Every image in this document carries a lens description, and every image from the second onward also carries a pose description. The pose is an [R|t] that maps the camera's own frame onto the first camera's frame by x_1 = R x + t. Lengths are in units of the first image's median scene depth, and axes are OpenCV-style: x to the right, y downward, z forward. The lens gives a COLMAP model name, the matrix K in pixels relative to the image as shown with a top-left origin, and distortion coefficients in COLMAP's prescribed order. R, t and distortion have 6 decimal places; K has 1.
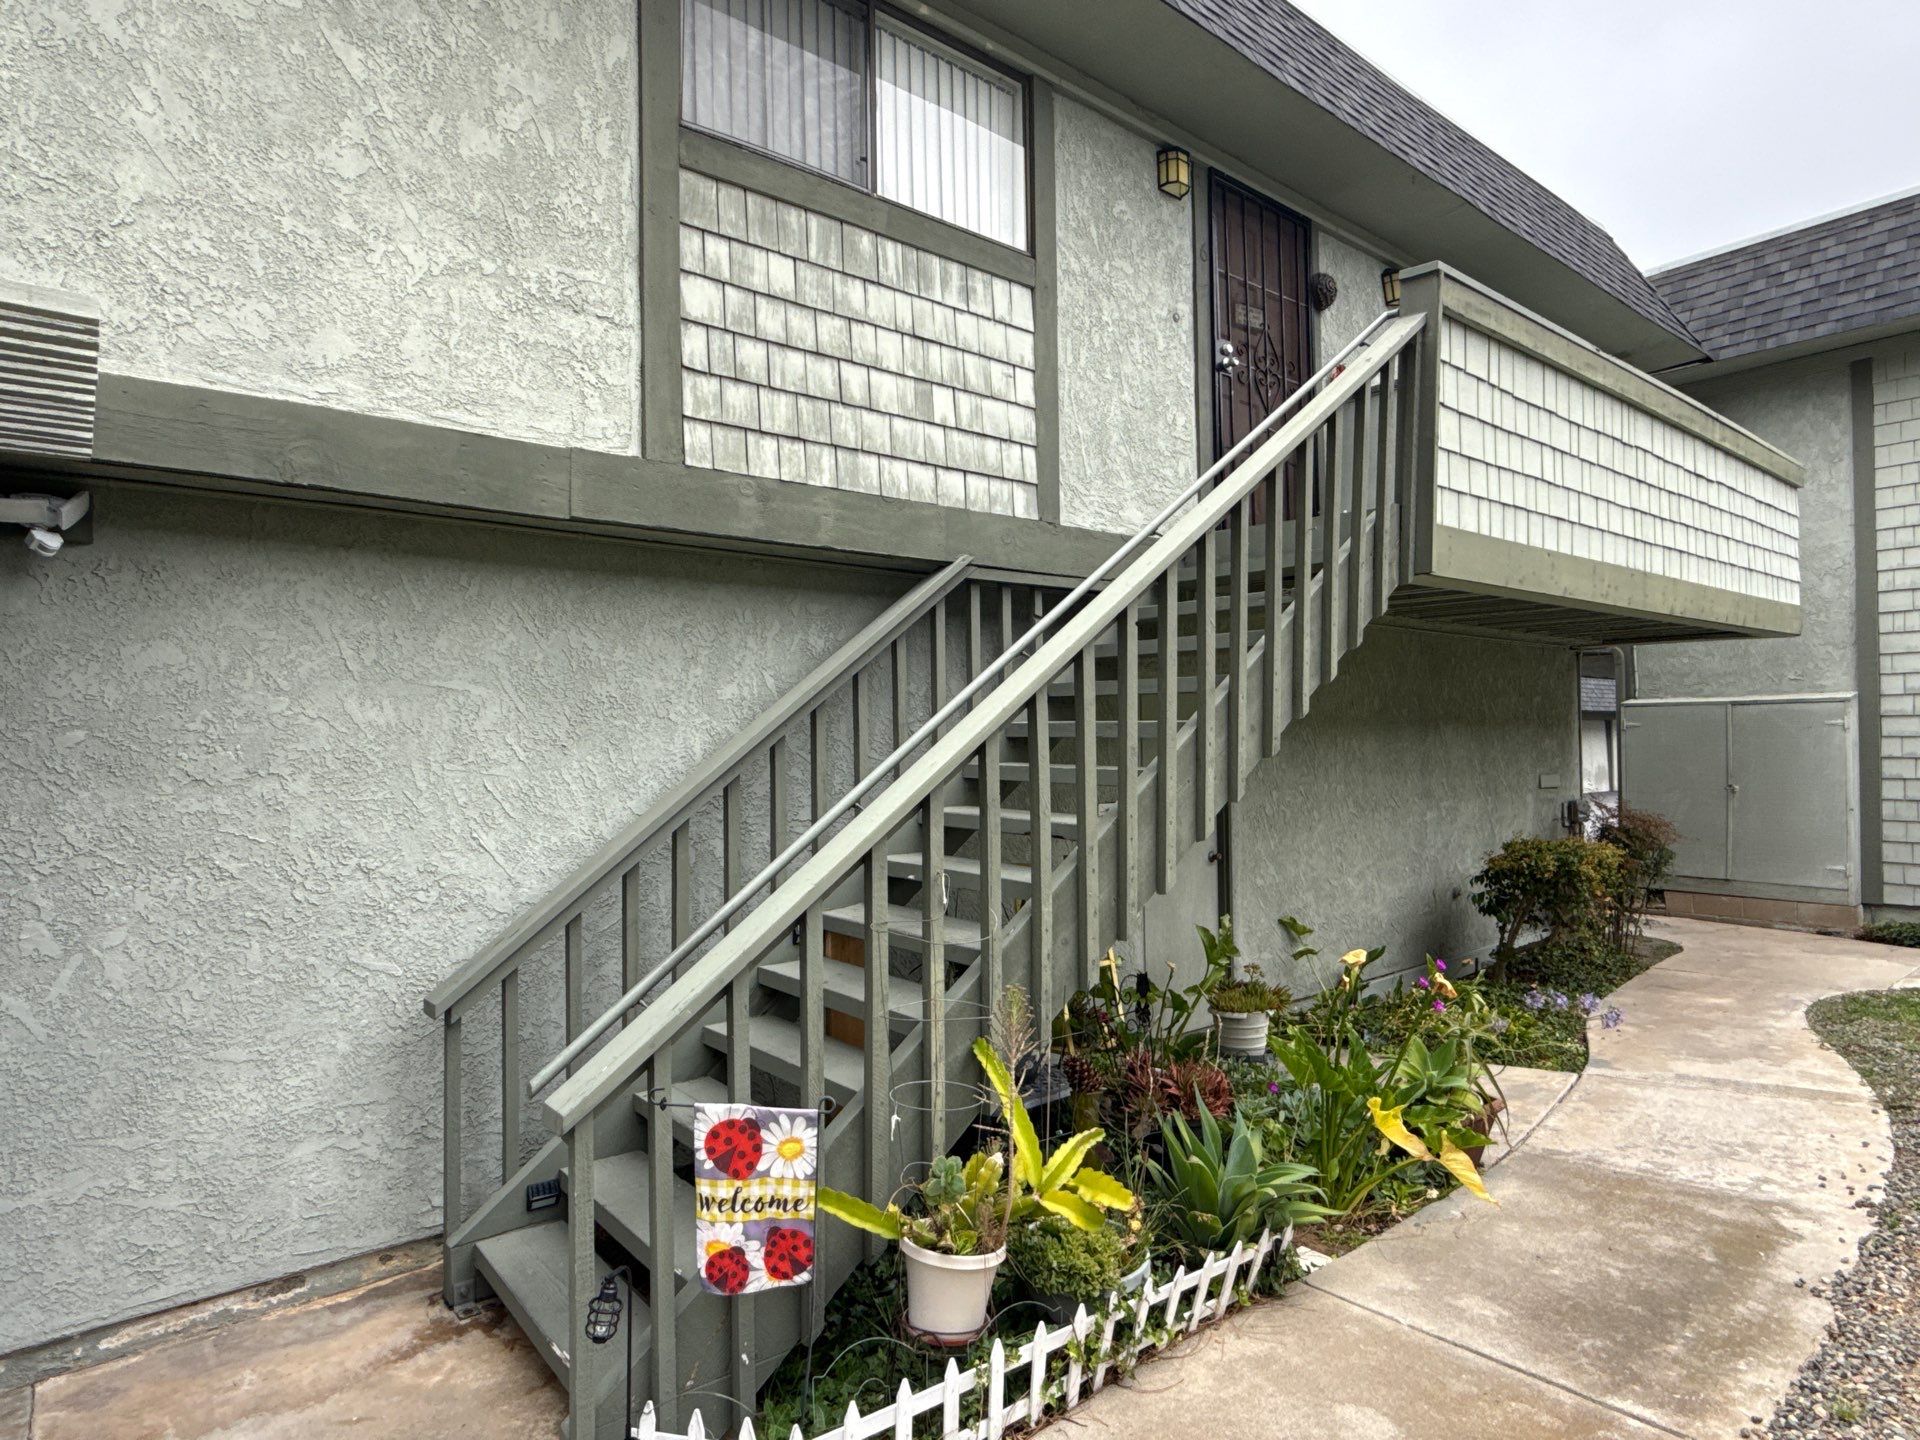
lens RADIAL K [[1068.2, 0, 967.1], [0, 1068.2, 726.8], [0, 0, 1]] dist [-0.004653, 0.006284]
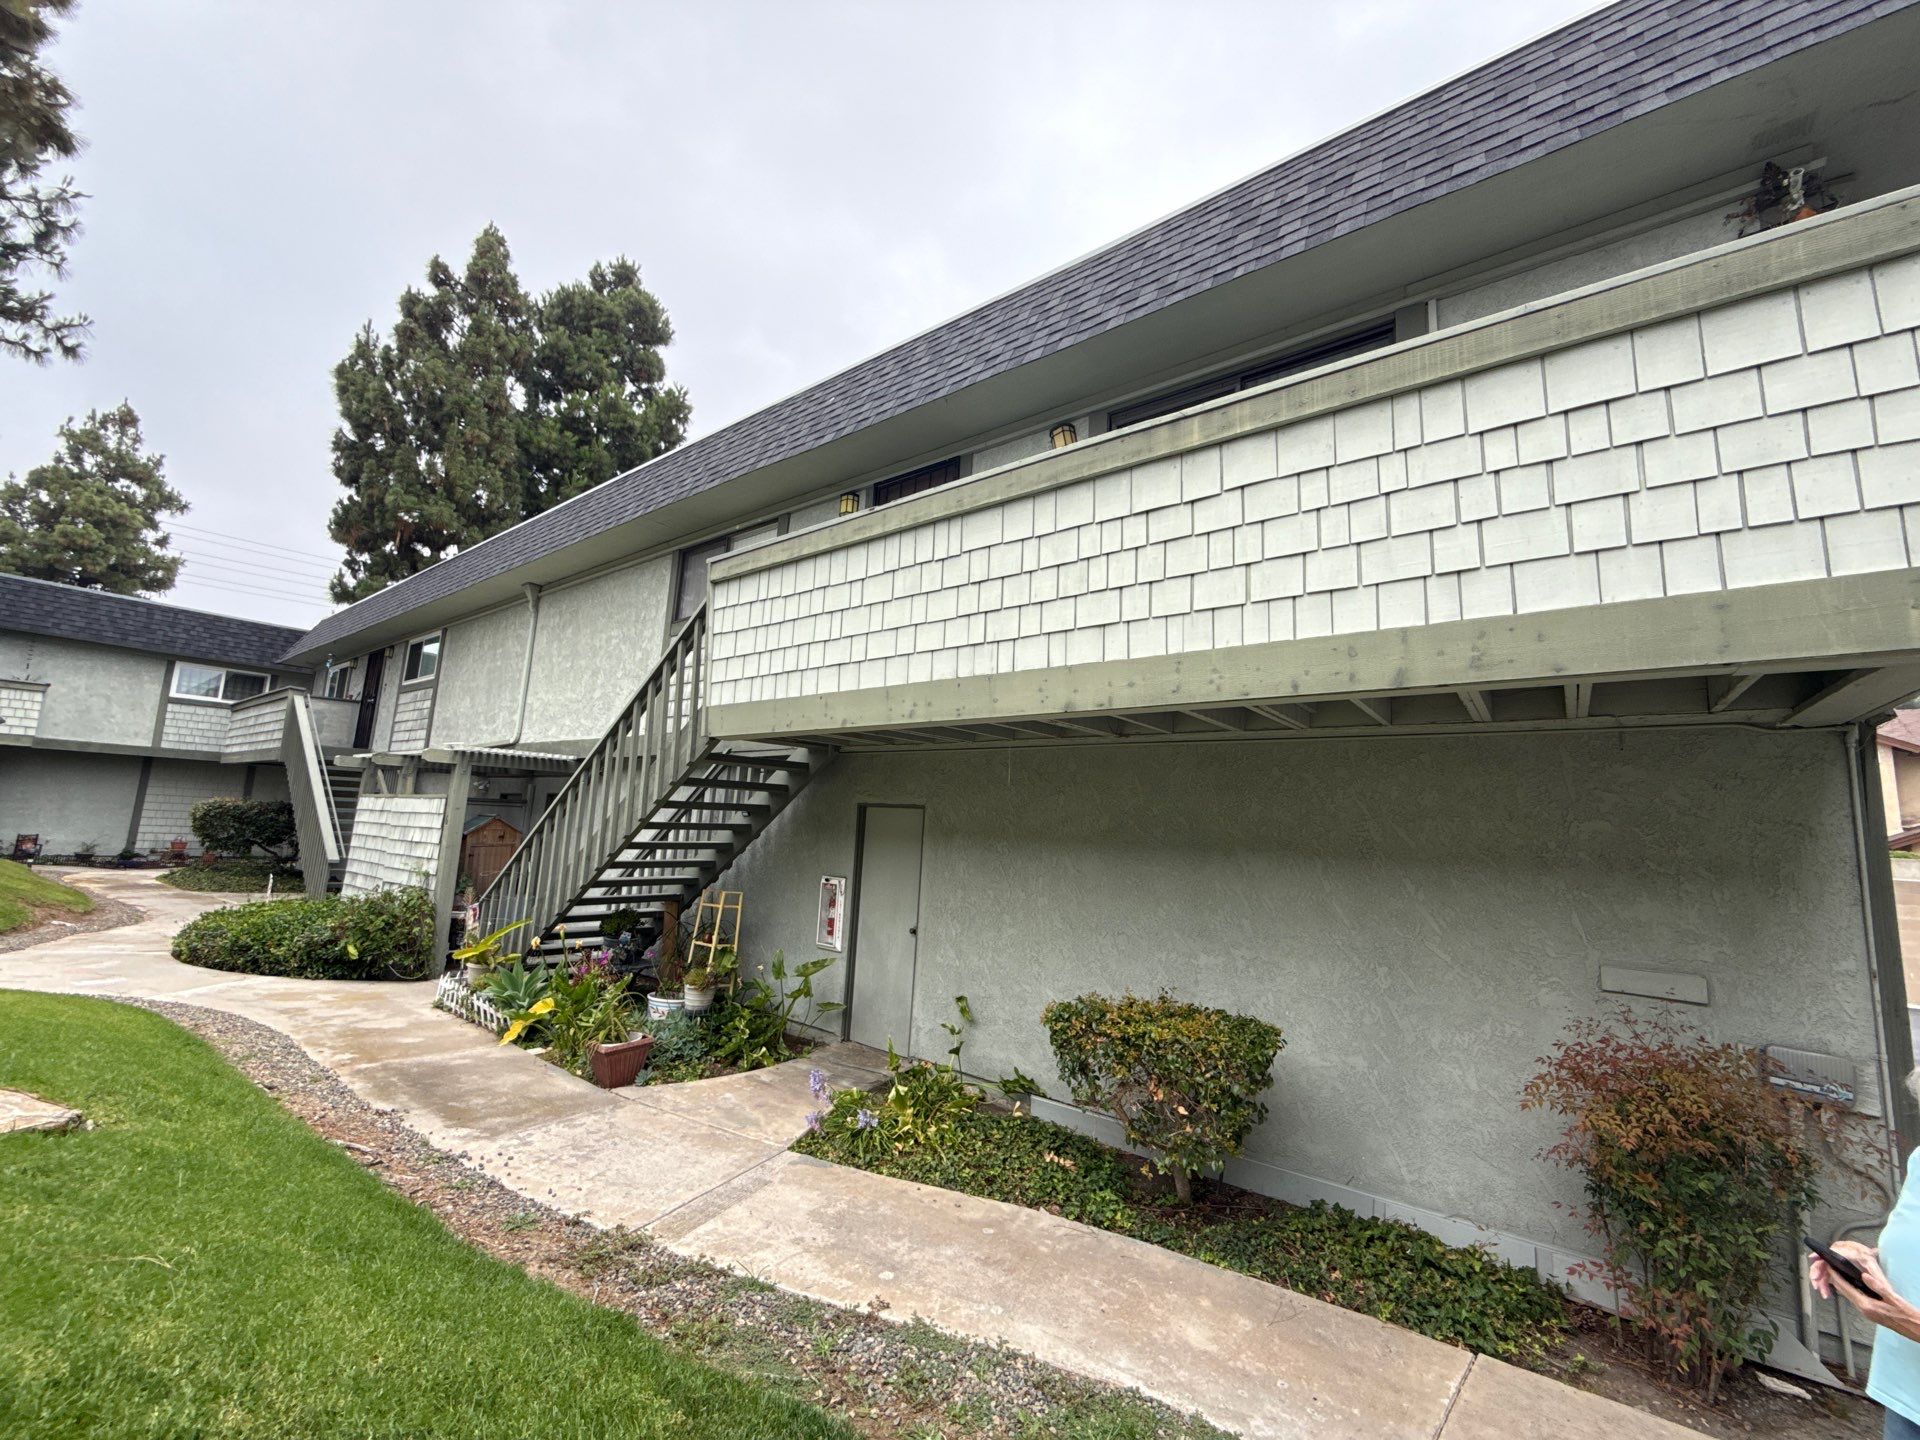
lens RADIAL K [[765.0, 0, 964.2], [0, 765.0, 711.1], [0, 0, 1]] dist [-0.000185, 0.000701]
pose [[0.219975, -0.127514, -0.967136, 2.208600], [-0.044992, 0.989039, -0.140635, -0.040541], [0.974467, 0.074449, 0.211827, 1.486446]]
